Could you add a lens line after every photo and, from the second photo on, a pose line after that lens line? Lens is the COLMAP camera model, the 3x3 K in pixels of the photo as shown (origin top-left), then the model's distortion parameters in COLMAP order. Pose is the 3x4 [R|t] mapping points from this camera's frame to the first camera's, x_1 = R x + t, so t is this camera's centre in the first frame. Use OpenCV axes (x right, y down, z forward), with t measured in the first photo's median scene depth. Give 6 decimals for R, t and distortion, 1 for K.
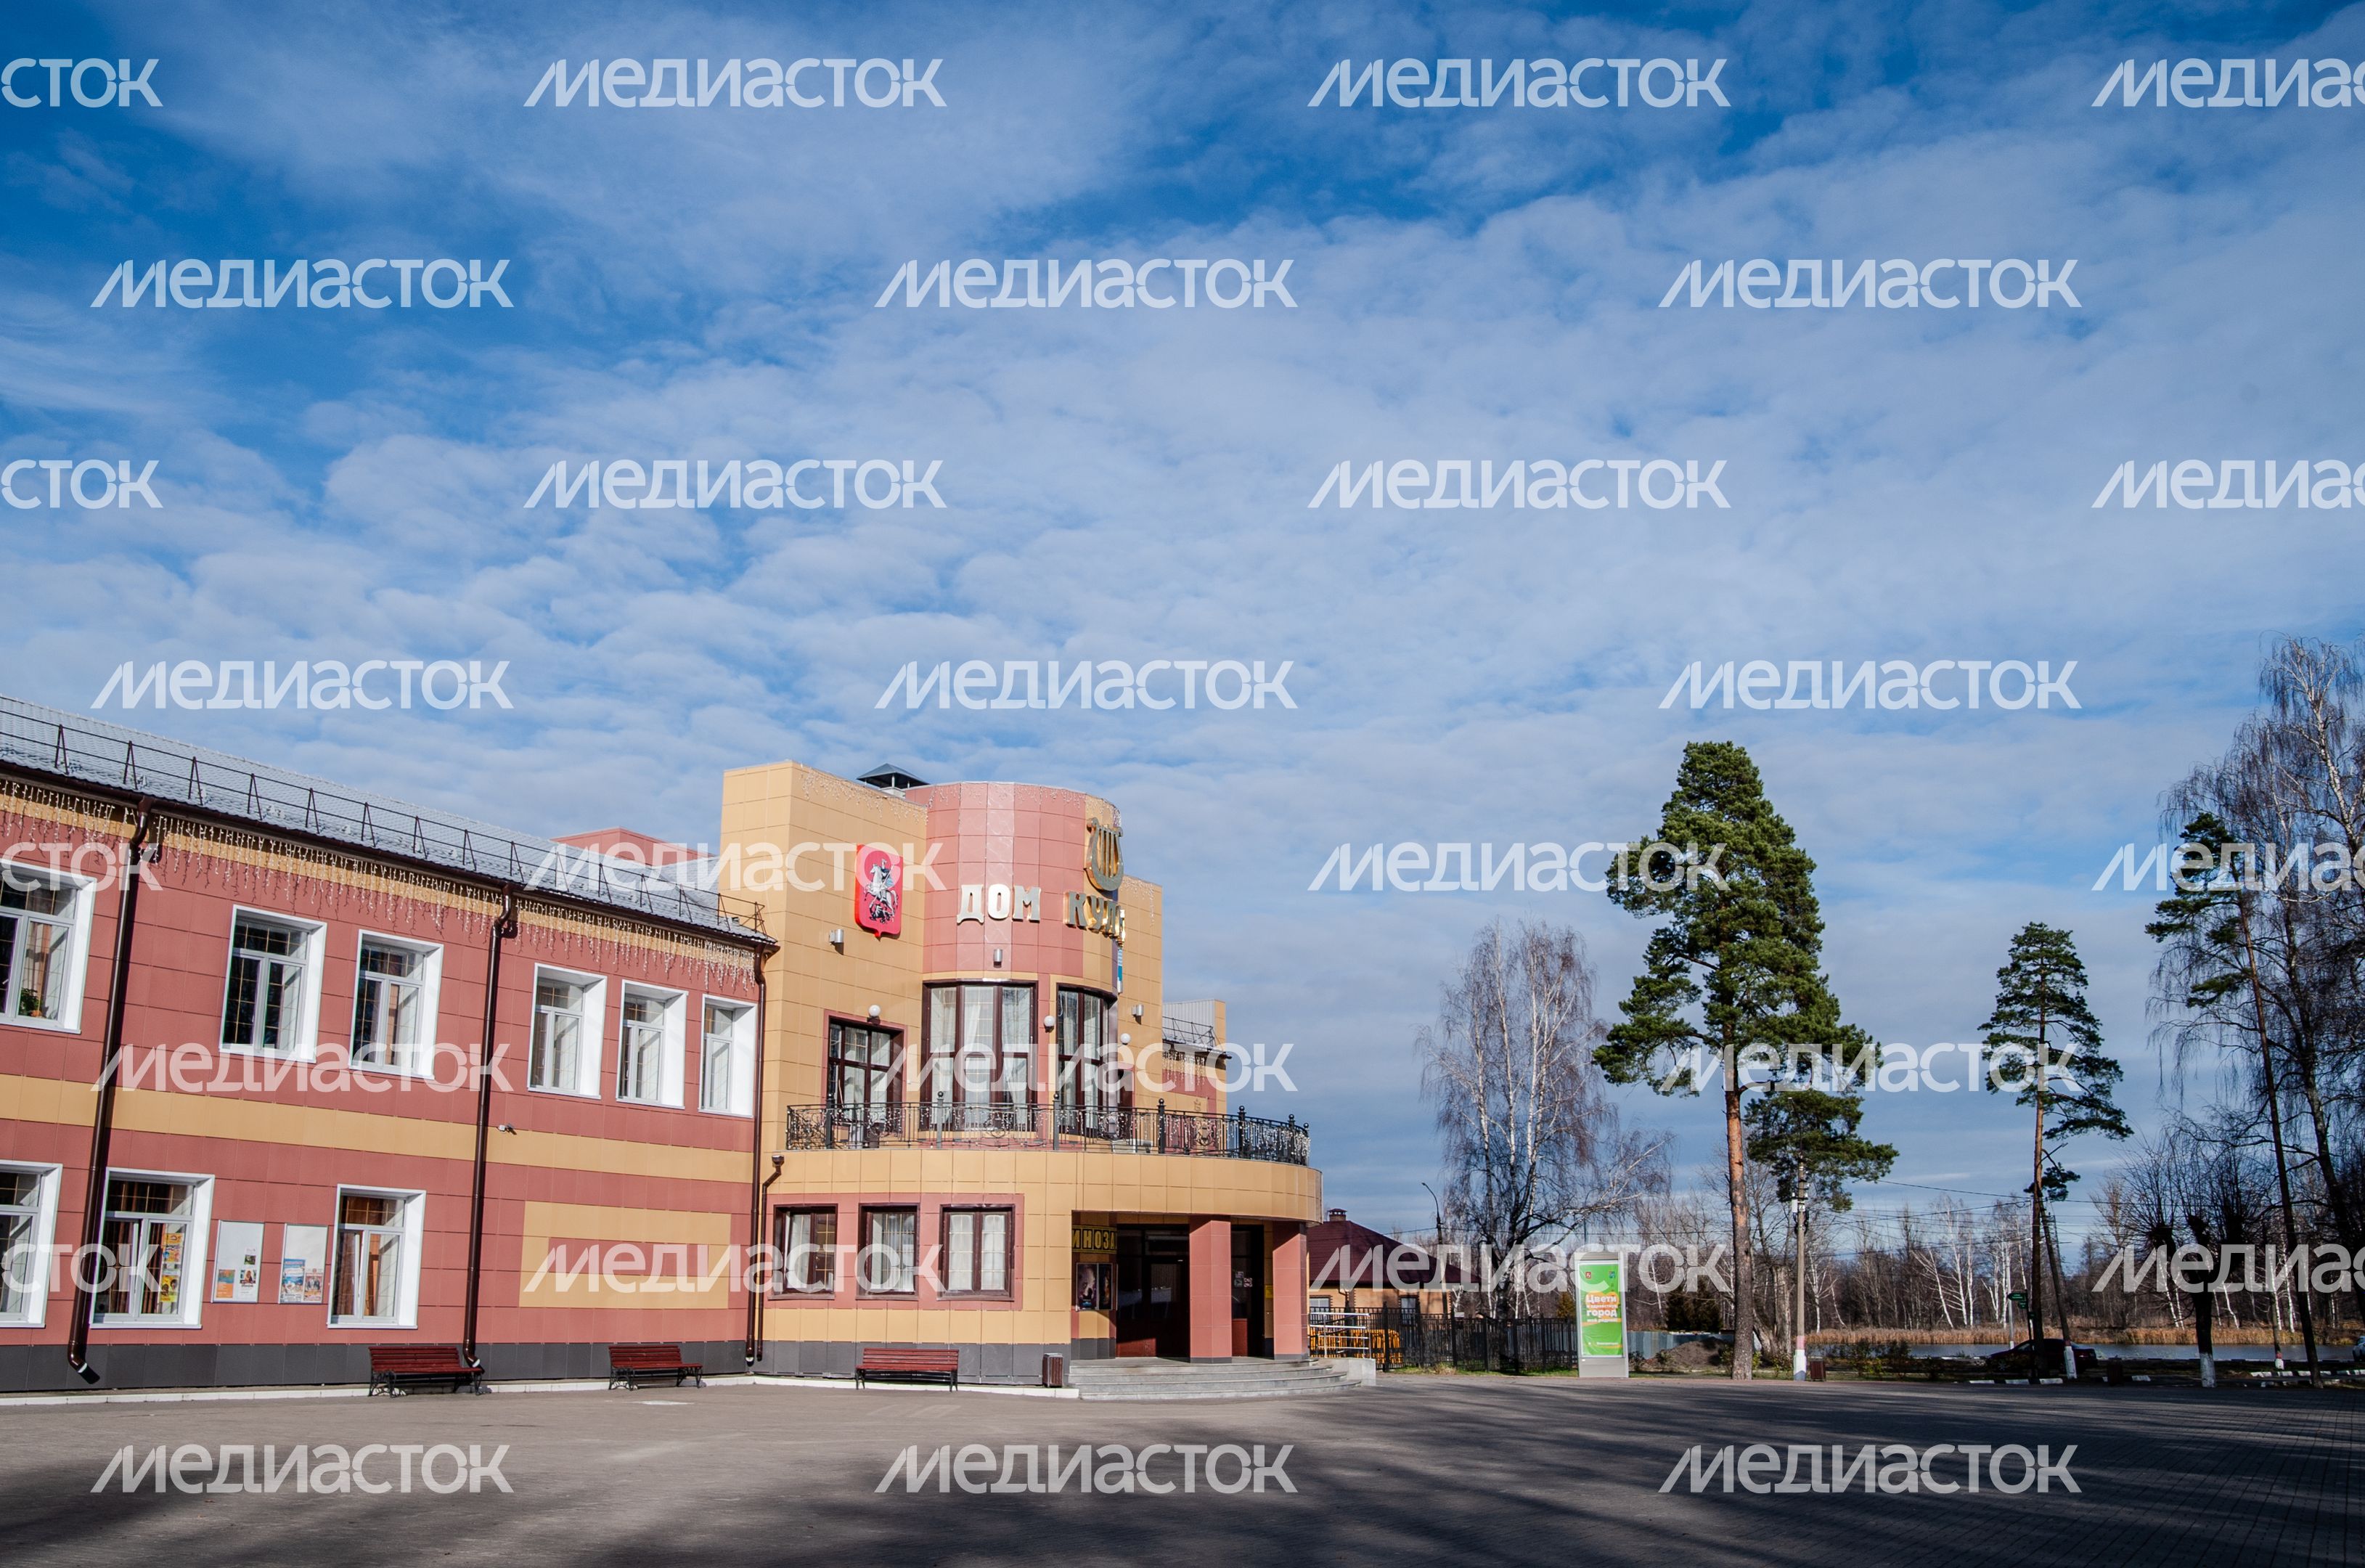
lens RADIAL K [[2044.8, 0, 1182.5], [0, 2044.8, 784.0], [0, 0, 1]] dist [-0.108630, 0.088078]
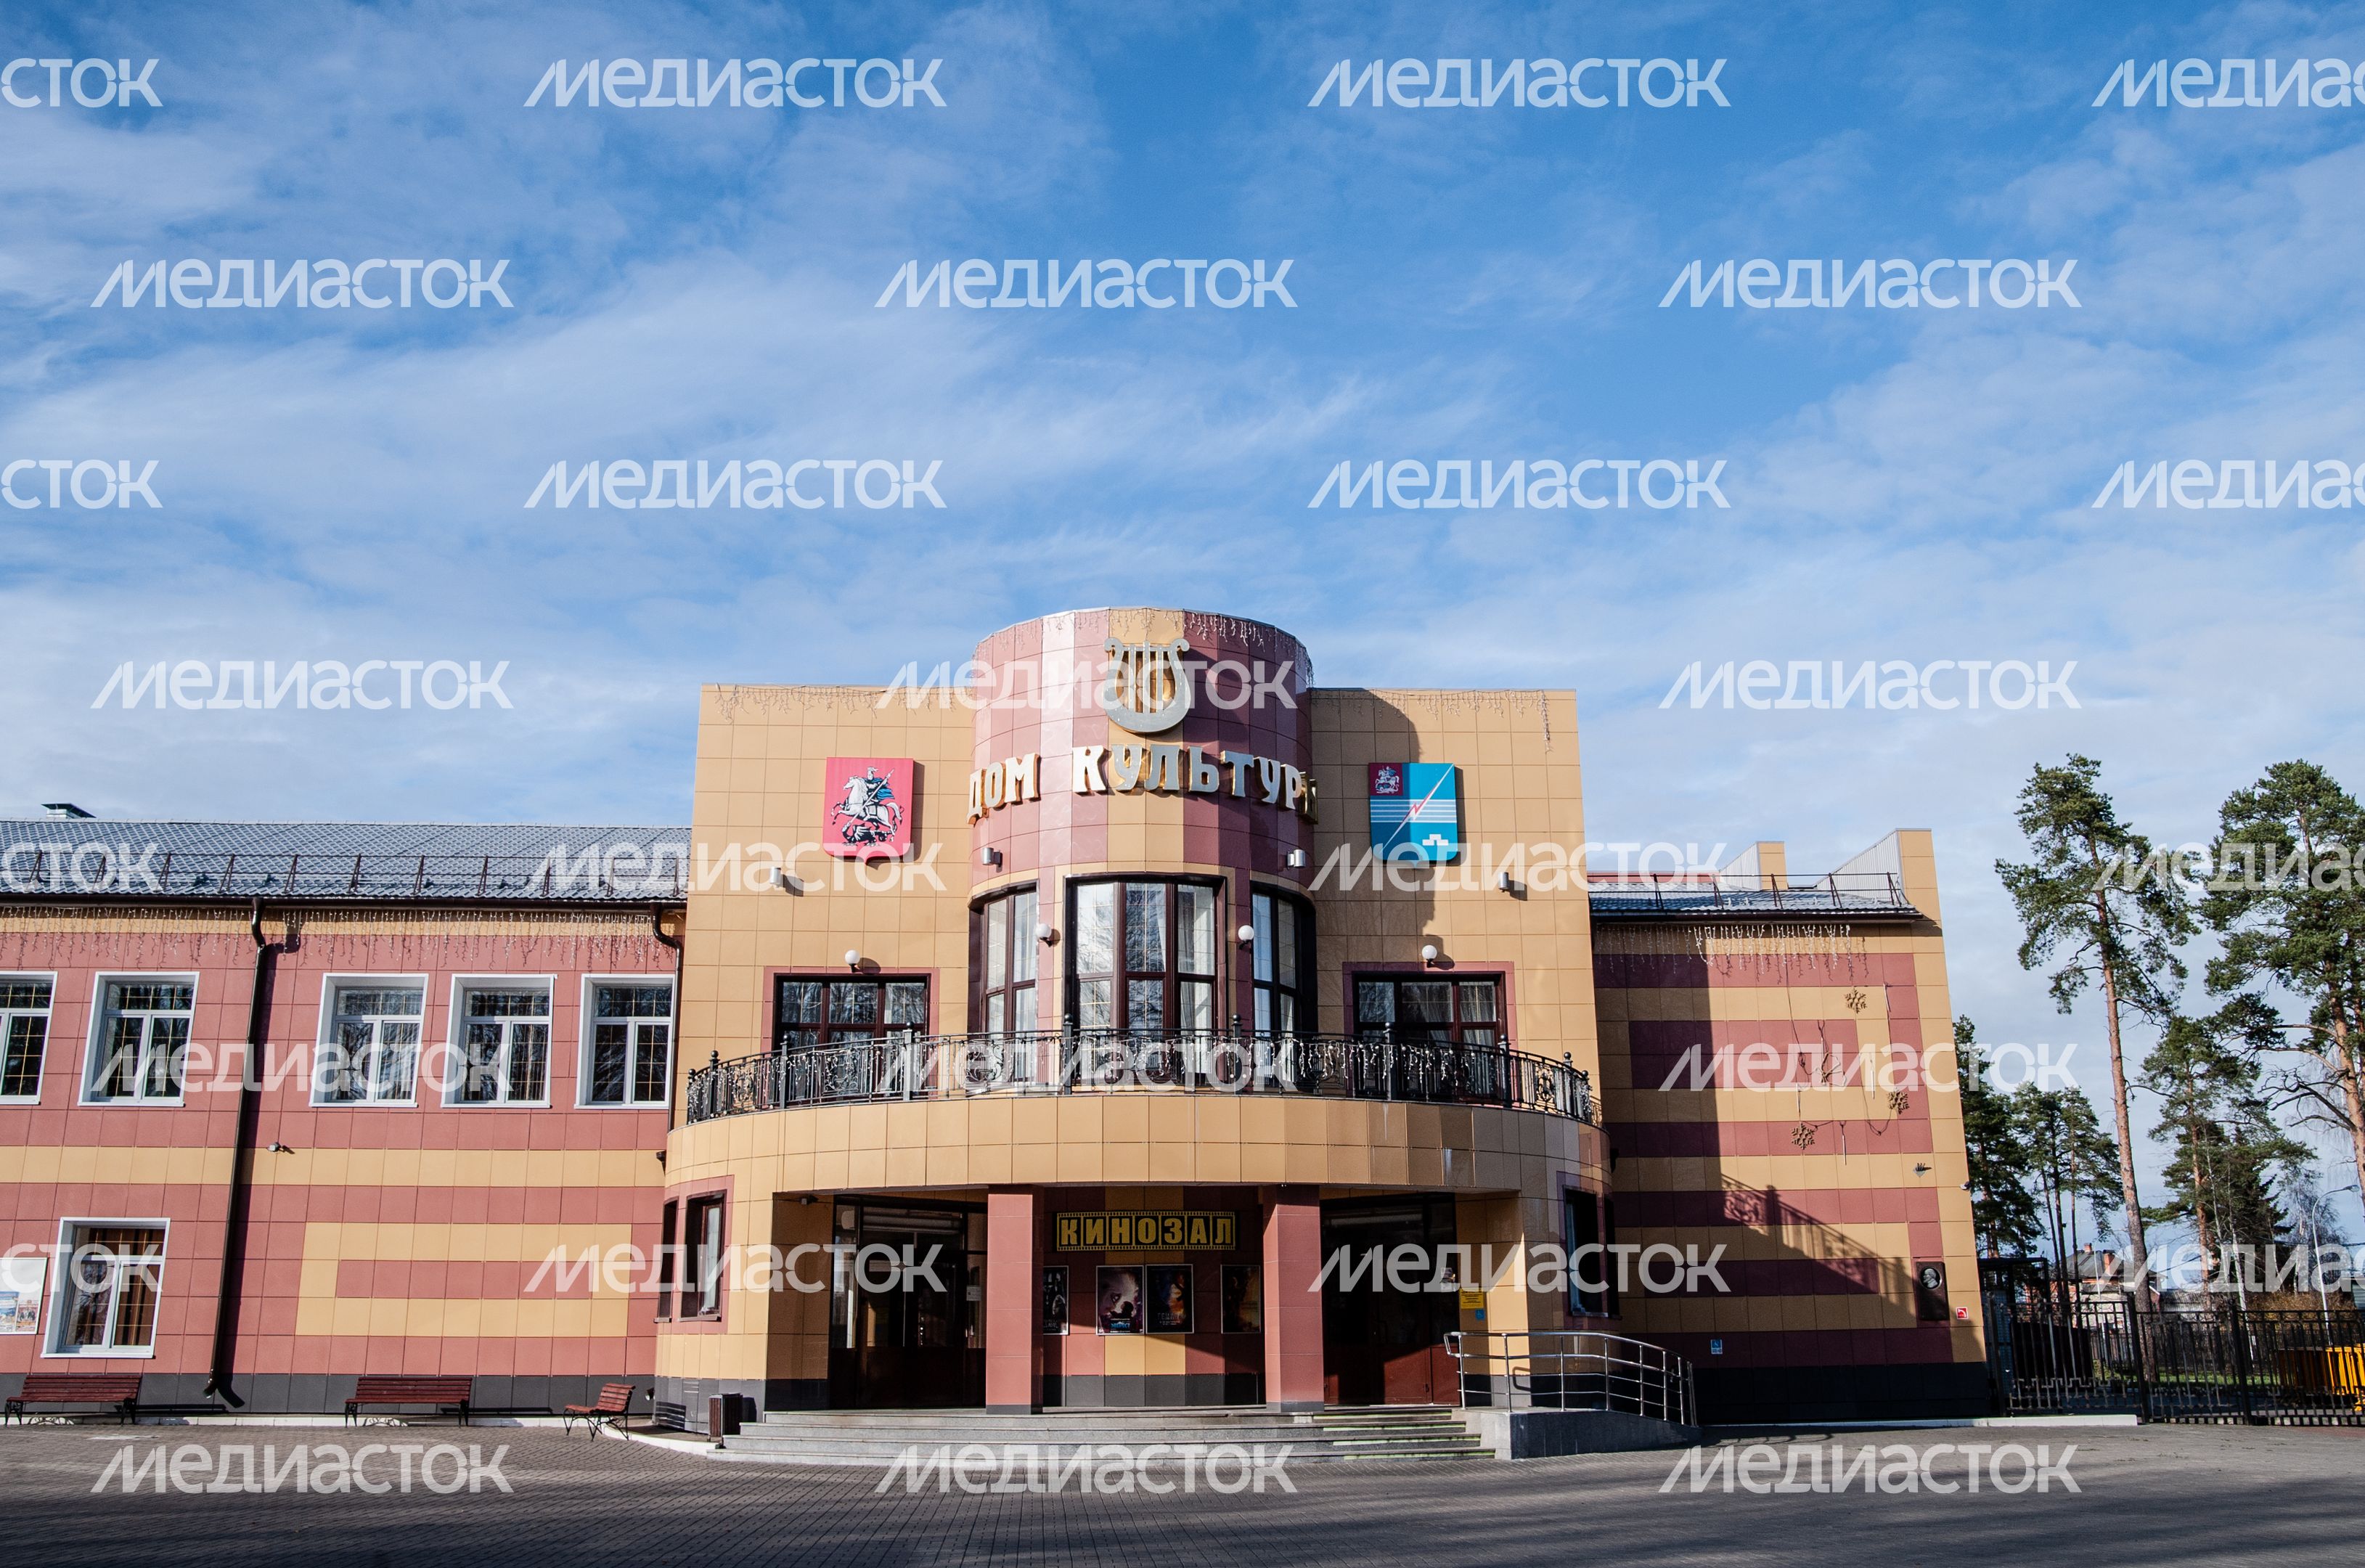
lens RADIAL K [[2044.8, 0, 1182.5], [0, 2044.8, 784.0], [0, 0, 1]] dist [-0.108630, 0.088078]
pose [[0.559221, -0.226844, -0.797379, 0.632769], [0.216545, 0.968413, -0.123633, 0.191997], [0.800237, -0.103530, 0.590679, 0.719050]]
